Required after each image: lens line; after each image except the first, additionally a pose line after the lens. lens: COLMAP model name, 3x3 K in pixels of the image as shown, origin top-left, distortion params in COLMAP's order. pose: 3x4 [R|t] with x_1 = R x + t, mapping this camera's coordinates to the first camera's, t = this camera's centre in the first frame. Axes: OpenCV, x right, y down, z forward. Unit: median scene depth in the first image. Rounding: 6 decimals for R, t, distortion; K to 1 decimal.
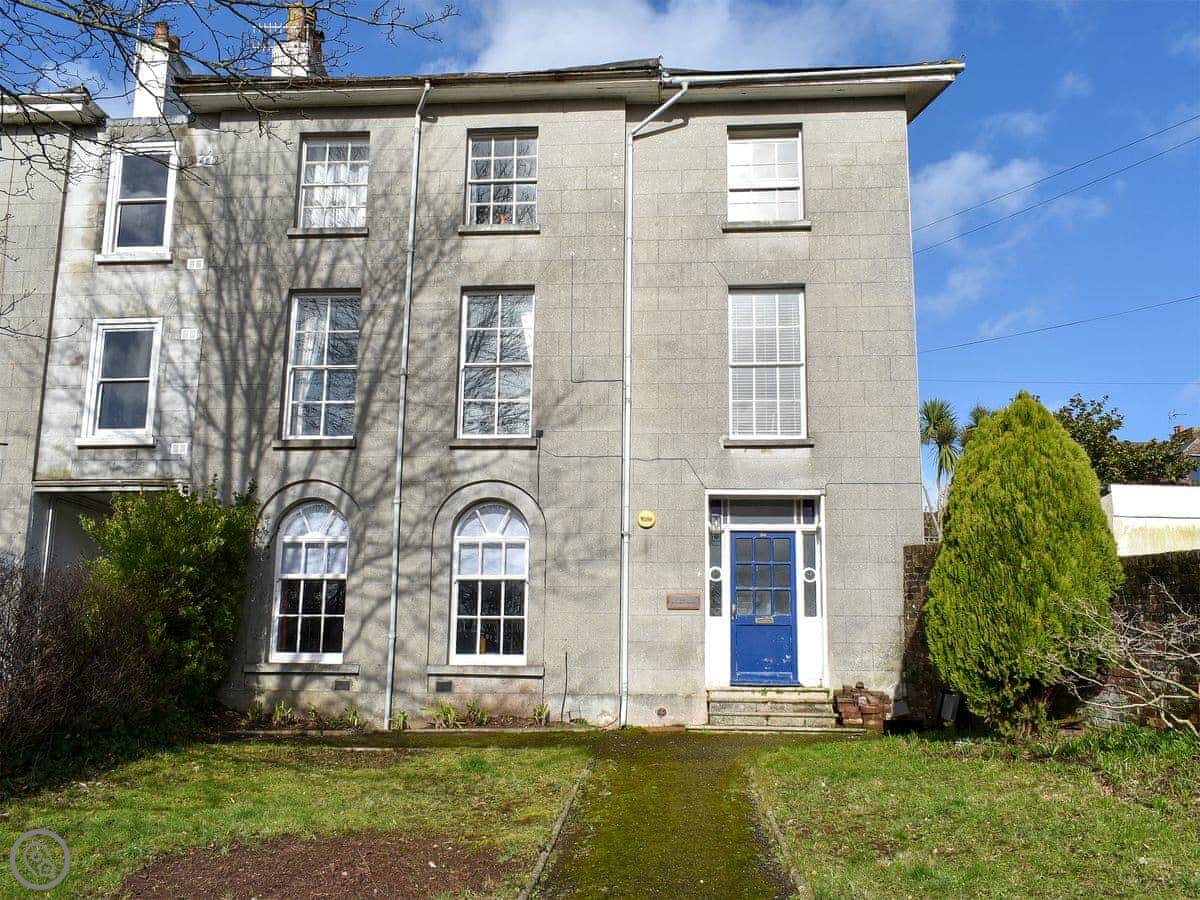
lens RADIAL K [[1066.1, 0, 599.6], [0, 1066.1, 449.0], [0, 0, 1]] dist [-0.022703, -0.007776]
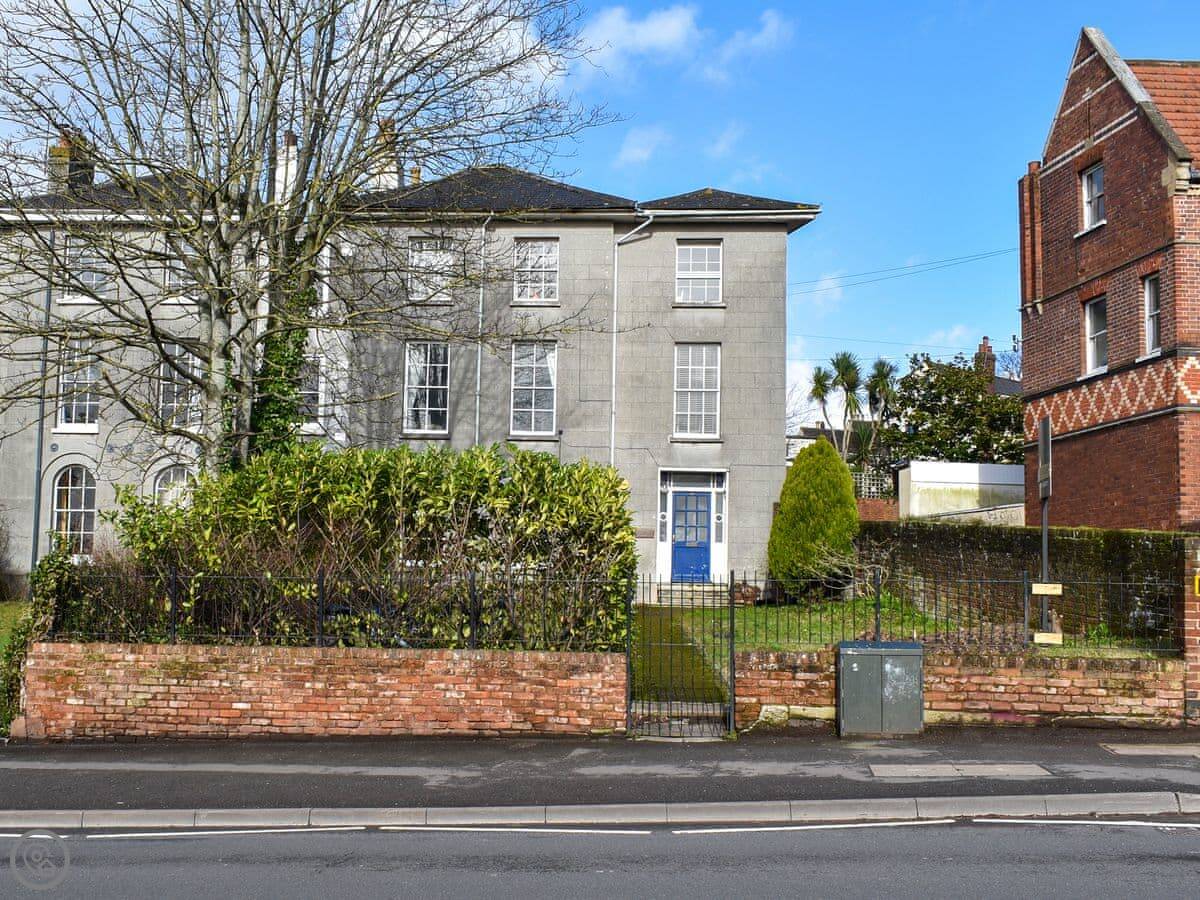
lens RADIAL K [[1066.1, 0, 599.9], [0, 1066.1, 451.4], [0, 0, 1]] dist [-0.022703, -0.007776]
pose [[0.998355, 0.013071, 0.055826, -0.086353], [-0.017924, 0.996019, 0.087322, -0.129847], [-0.054462, -0.088179, 0.994615, -0.656691]]
